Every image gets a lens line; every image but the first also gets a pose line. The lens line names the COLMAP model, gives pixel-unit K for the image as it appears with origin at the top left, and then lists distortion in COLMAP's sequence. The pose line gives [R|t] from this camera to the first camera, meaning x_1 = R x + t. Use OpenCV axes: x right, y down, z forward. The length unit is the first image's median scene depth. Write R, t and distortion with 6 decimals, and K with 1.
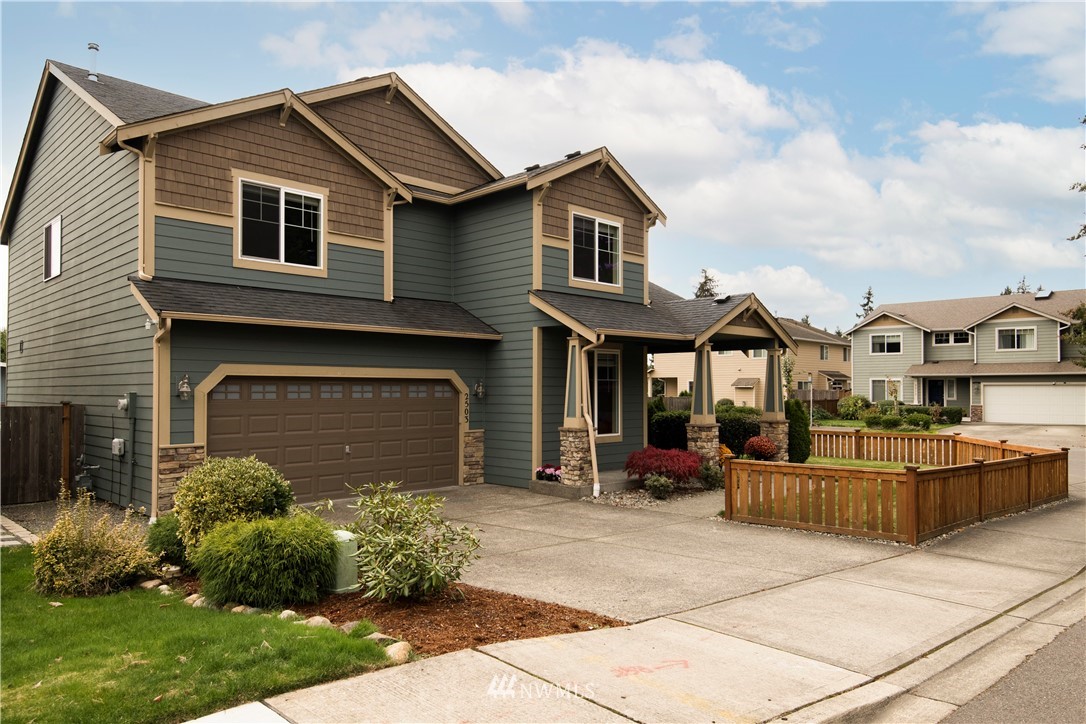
lens RADIAL K [[735.9, 0, 516.4], [0, 735.9, 364.2], [0, 0, 1]] dist [0.032962, -0.000438]
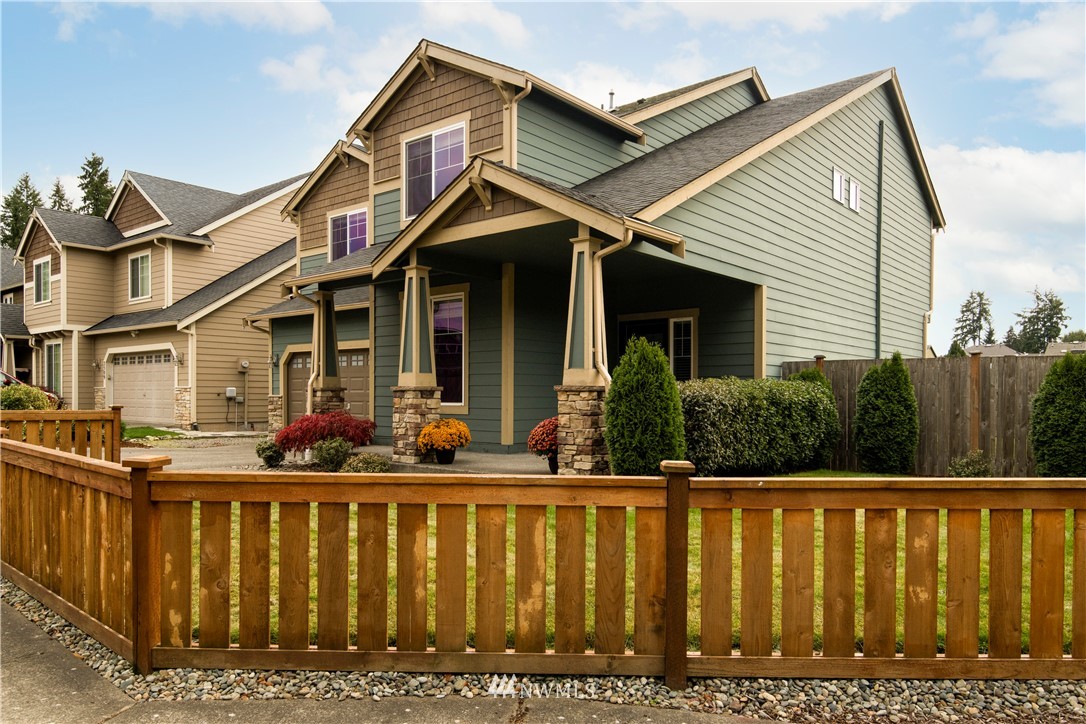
lens RADIAL K [[746.4, 0, 543.9], [0, 746.4, 396.4], [0, 0, 1]] dist [0.030386, -0.000207]
pose [[0.102521, 0.003167, -0.994726, 1.053534], [0.032874, 0.999438, 0.006570, 0.098147], [0.994187, -0.033374, 0.102360, 1.162453]]
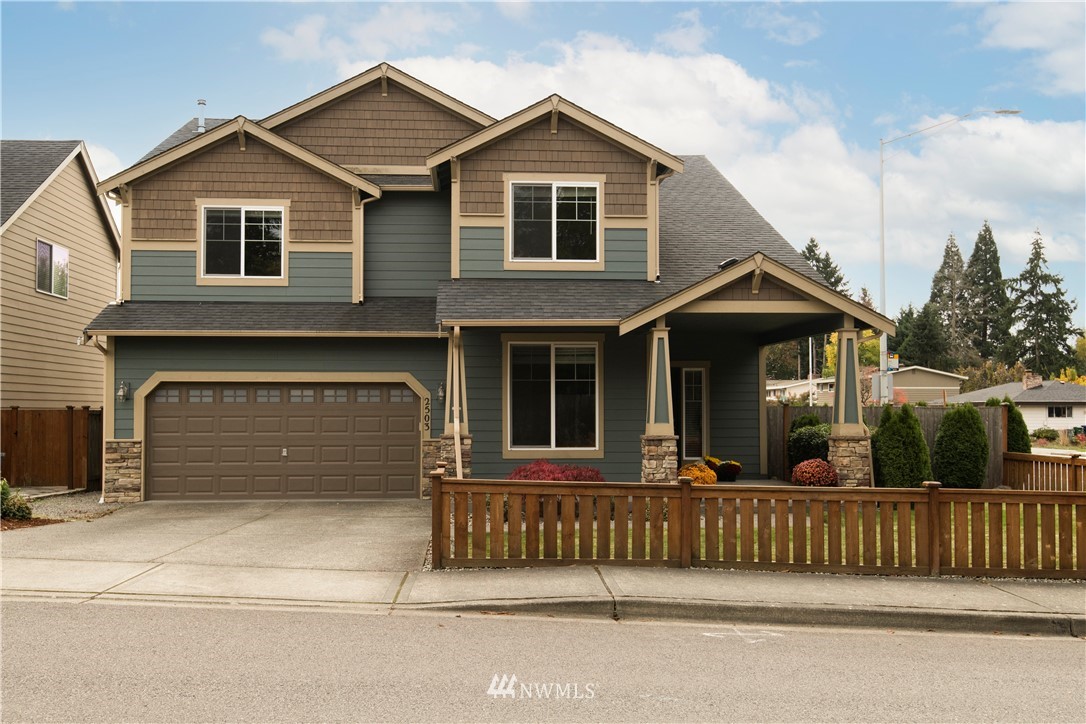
lens RADIAL K [[995.7, 0, 543.0], [0, 995.7, 362.0], [0, 0, 1]] dist [0.032508, -0.001927]
pose [[0.754626, -0.031170, -0.655414, 0.925339], [0.023932, 0.999514, -0.019981, 0.025738], [0.655719, -0.000607, 0.755005, 0.179666]]
